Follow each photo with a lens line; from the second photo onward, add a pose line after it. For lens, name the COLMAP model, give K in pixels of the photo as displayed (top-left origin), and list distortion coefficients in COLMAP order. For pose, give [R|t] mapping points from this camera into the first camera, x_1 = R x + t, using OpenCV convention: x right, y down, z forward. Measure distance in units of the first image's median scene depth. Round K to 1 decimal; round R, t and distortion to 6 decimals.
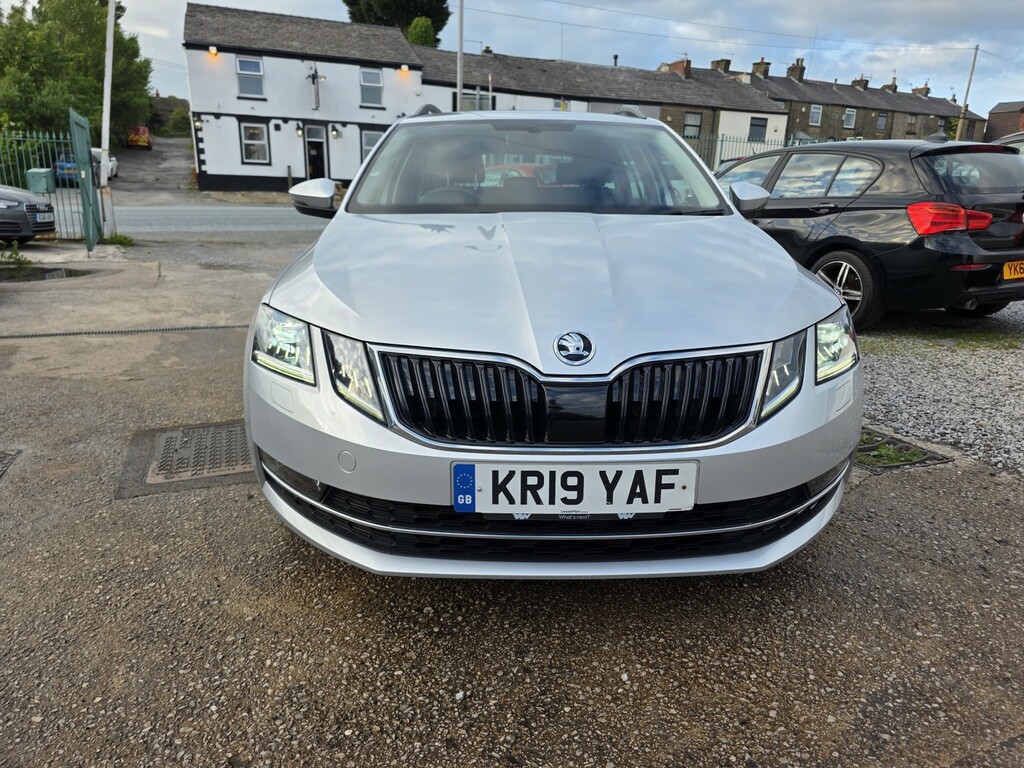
lens RADIAL K [[725.3, 0, 503.9], [0, 725.3, 383.2], [0, 0, 1]] dist [0.052772, -0.050258]
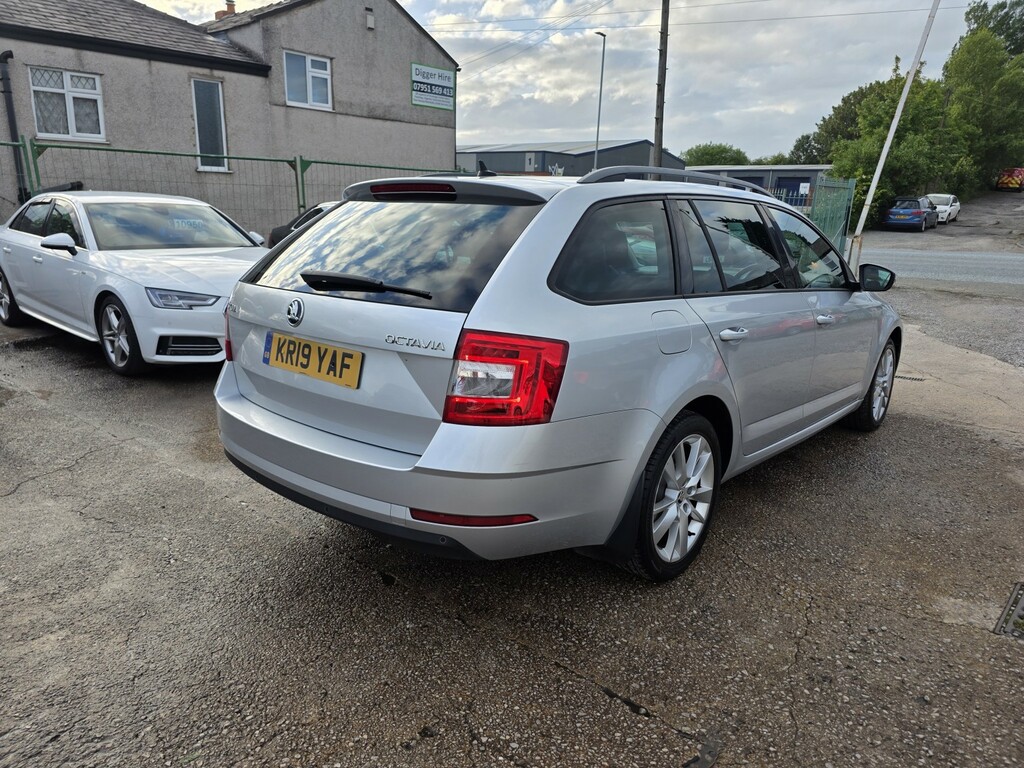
lens RADIAL K [[725.3, 0, 503.9], [0, 725.3, 383.2], [0, 0, 1]] dist [0.052772, -0.050258]
pose [[0.433947, 0.209006, -0.876360, 0.337058], [-0.248349, 0.962783, 0.106642, -0.033881], [0.866033, 0.171366, 0.469703, 0.015747]]
